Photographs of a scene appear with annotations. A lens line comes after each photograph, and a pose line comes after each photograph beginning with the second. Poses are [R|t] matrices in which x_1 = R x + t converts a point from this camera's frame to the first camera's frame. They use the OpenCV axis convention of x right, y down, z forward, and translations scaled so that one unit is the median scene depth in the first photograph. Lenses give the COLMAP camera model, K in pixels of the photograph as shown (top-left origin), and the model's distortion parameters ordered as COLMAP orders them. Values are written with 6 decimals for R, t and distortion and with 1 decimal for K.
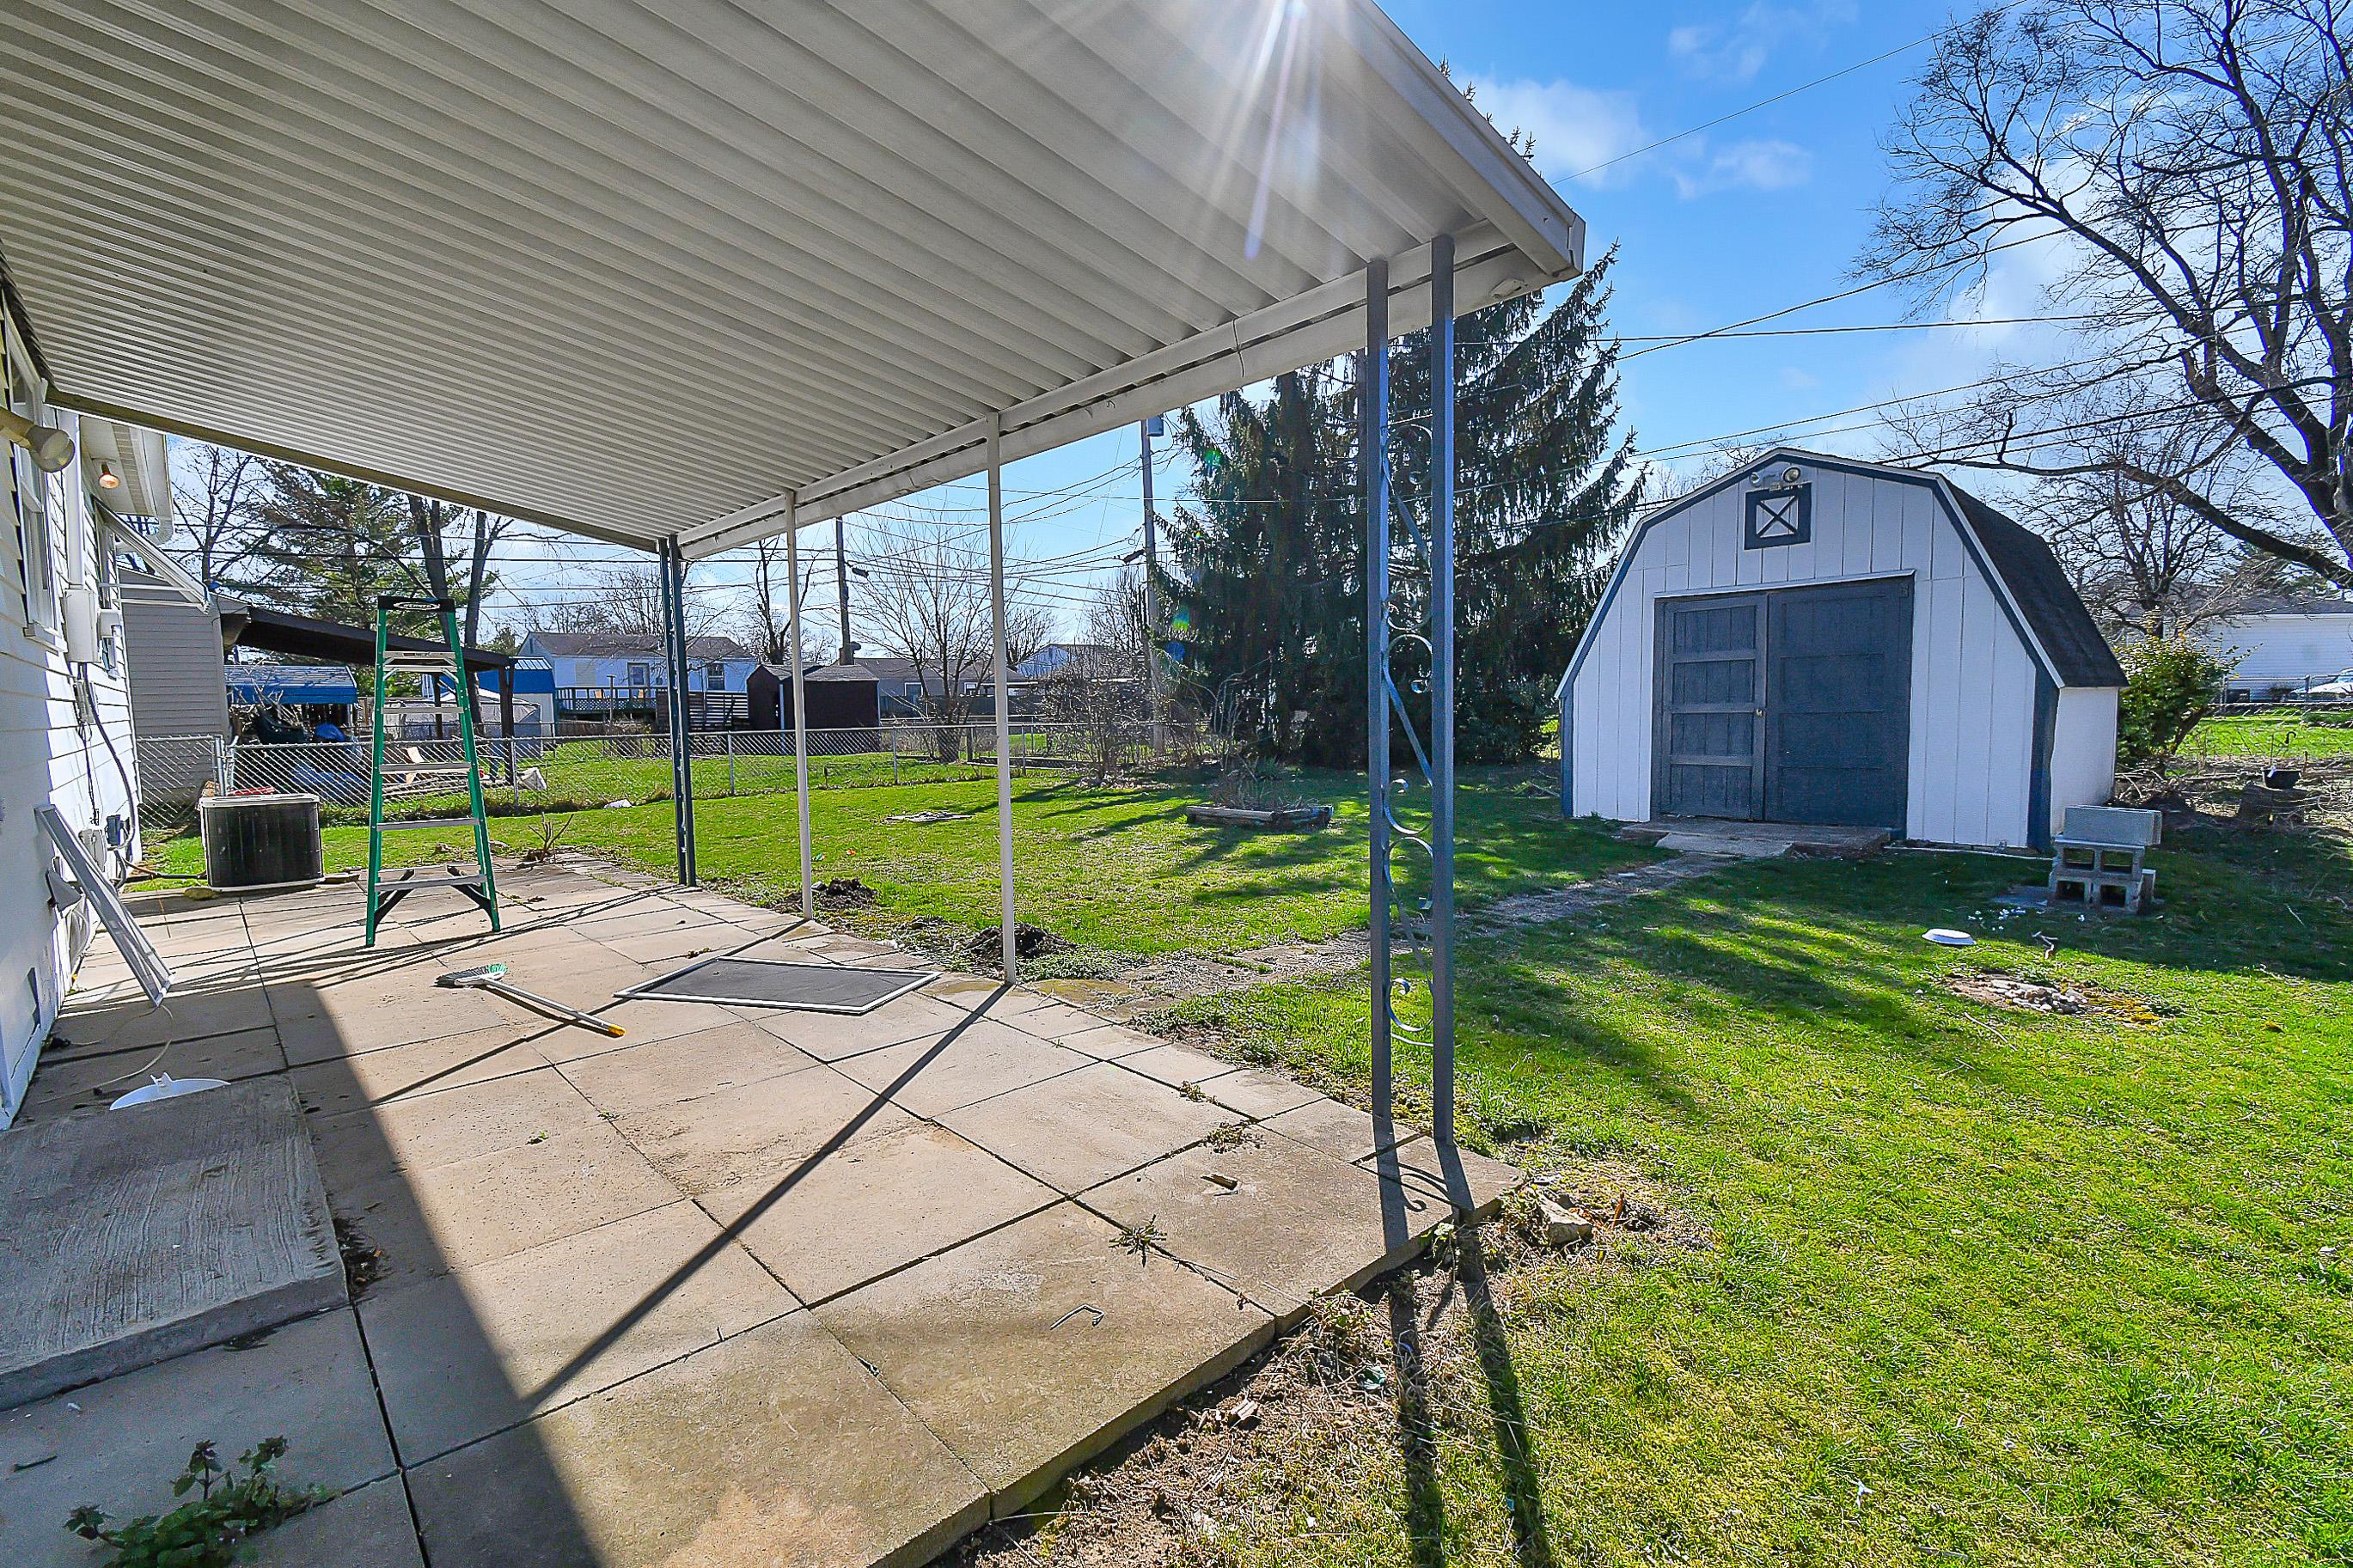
lens RADIAL K [[1067.3, 0, 1159.1], [0, 1067.3, 777.5], [0, 0, 1]] dist [0.005847, -0.000909]
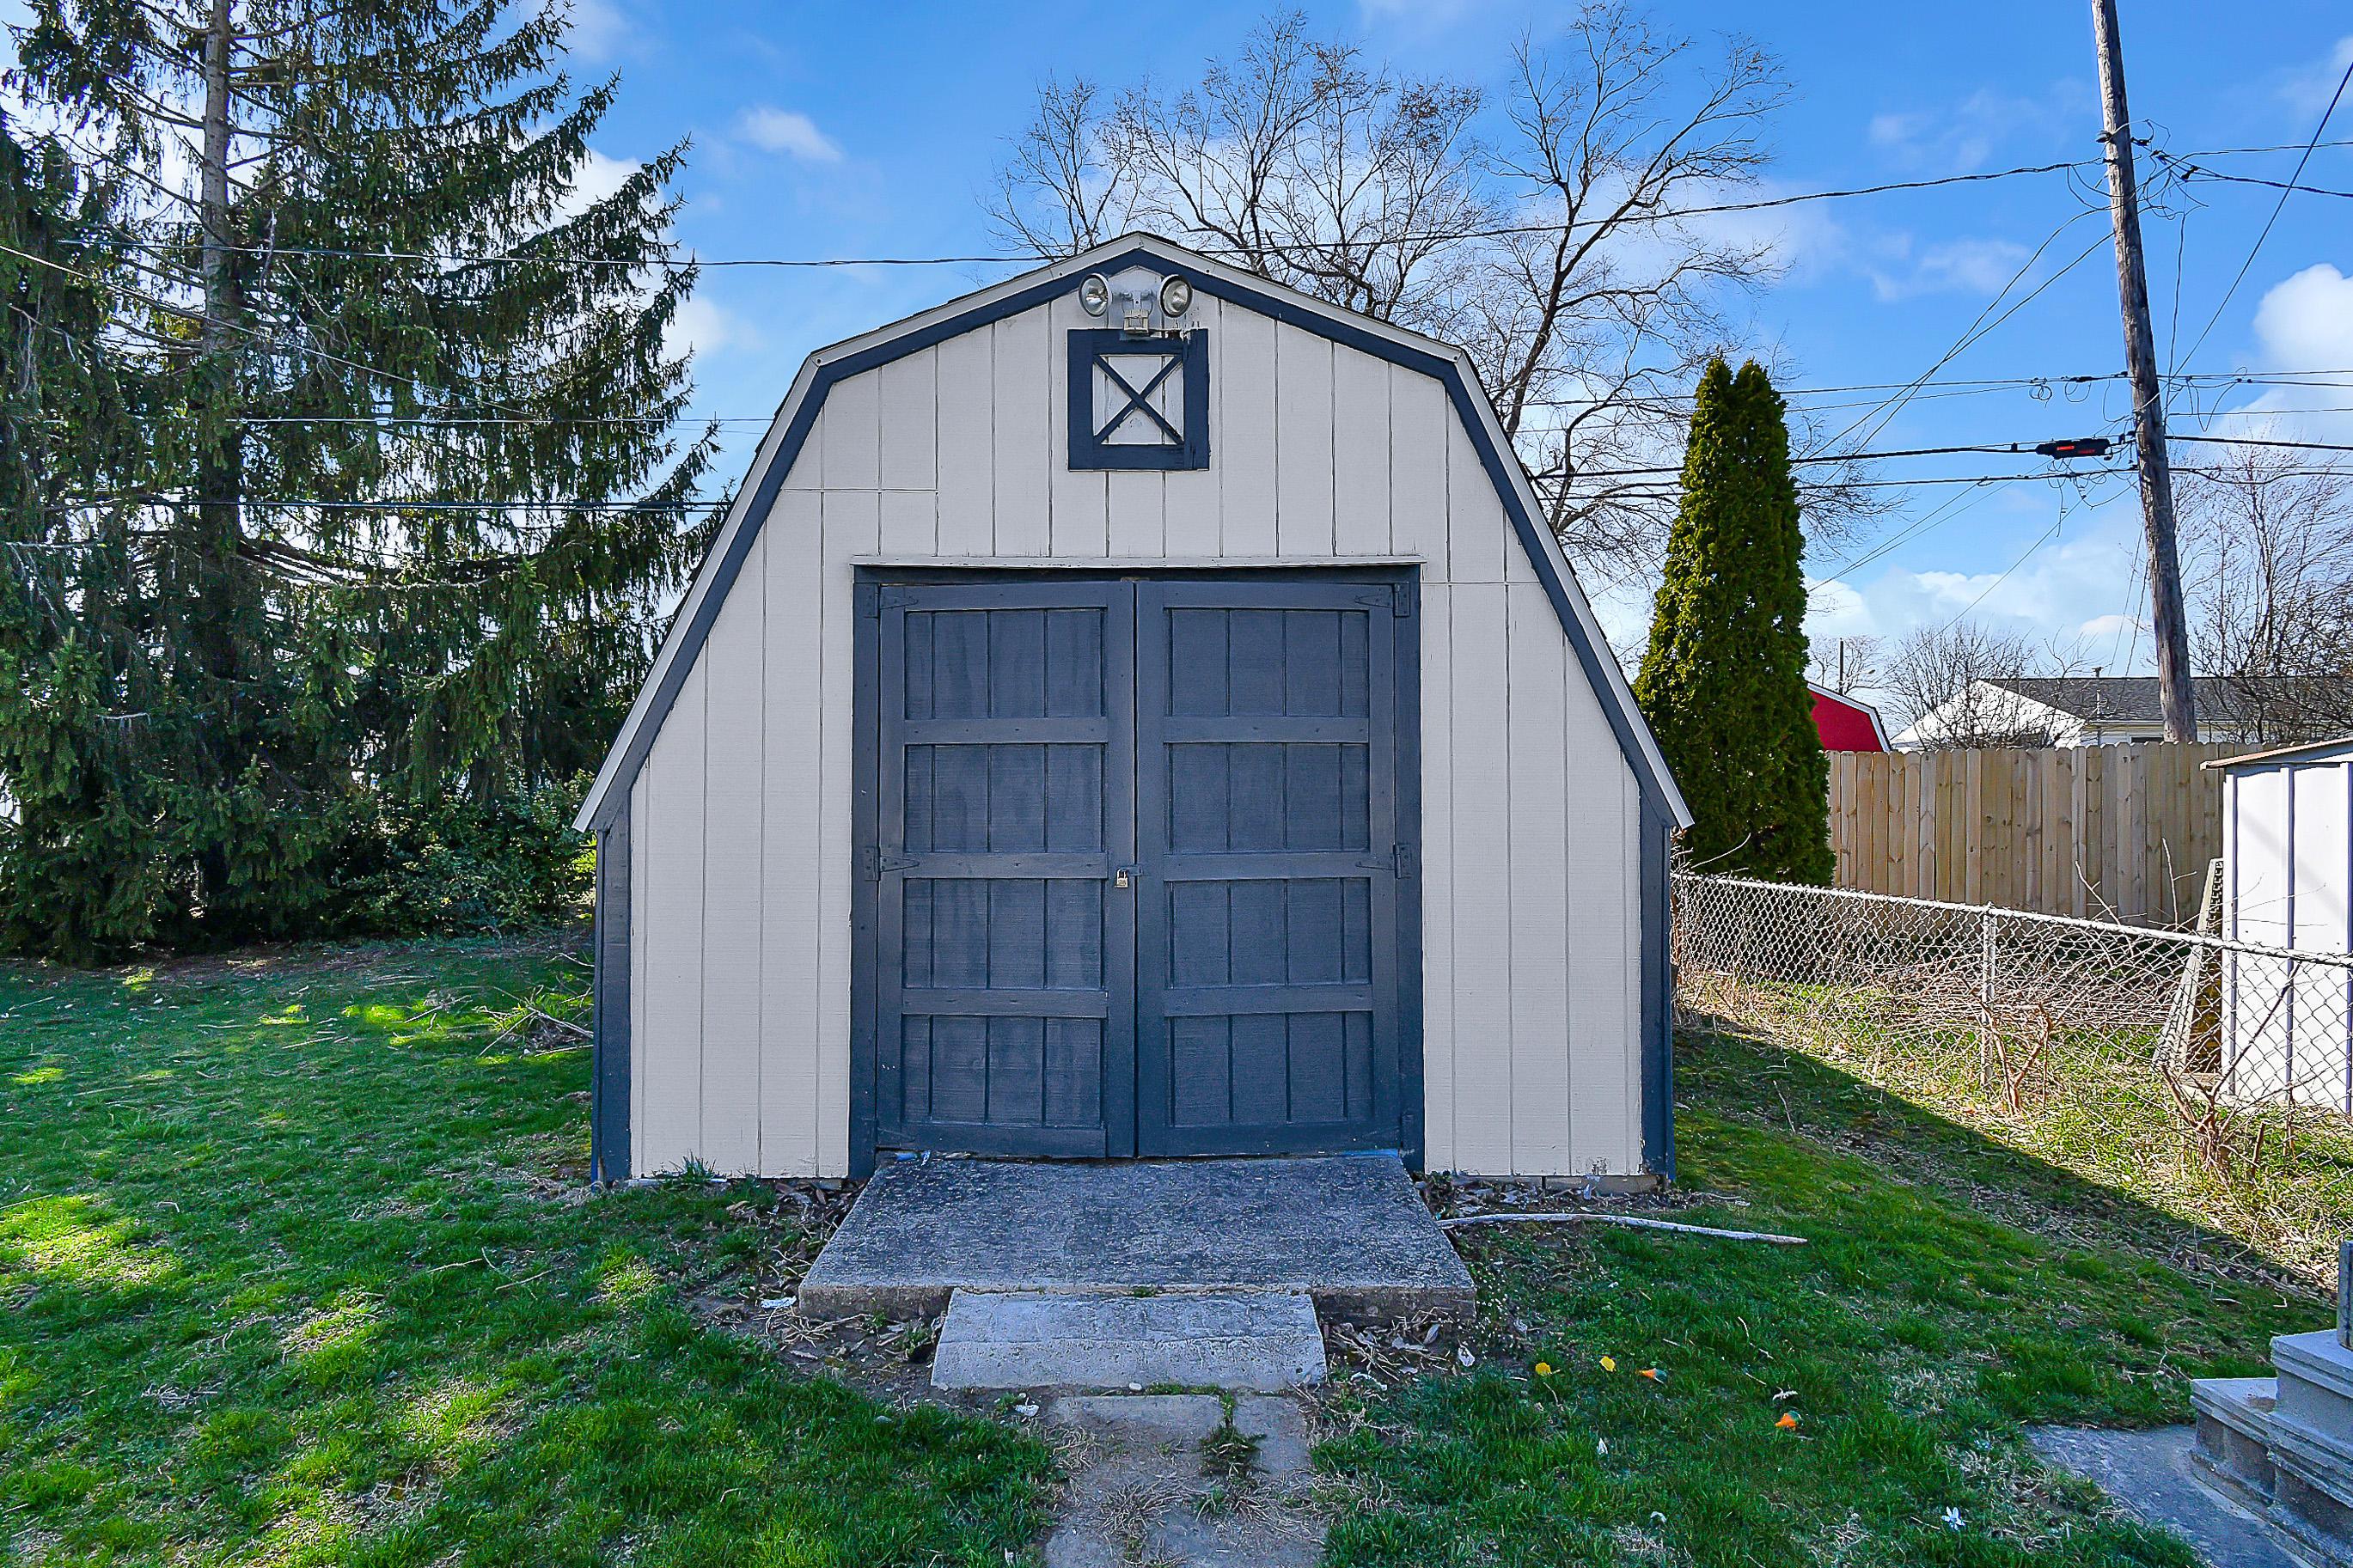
lens RADIAL K [[1067.3, 0, 1154.2], [0, 1067.3, 786.6], [0, 0, 1]] dist [0.005847, -0.000909]
pose [[0.679410, 0.020925, 0.733460, 0.248852], [0.042558, 0.996787, -0.067860, -0.058845], [-0.732523, 0.077319, 0.676337, 0.638971]]
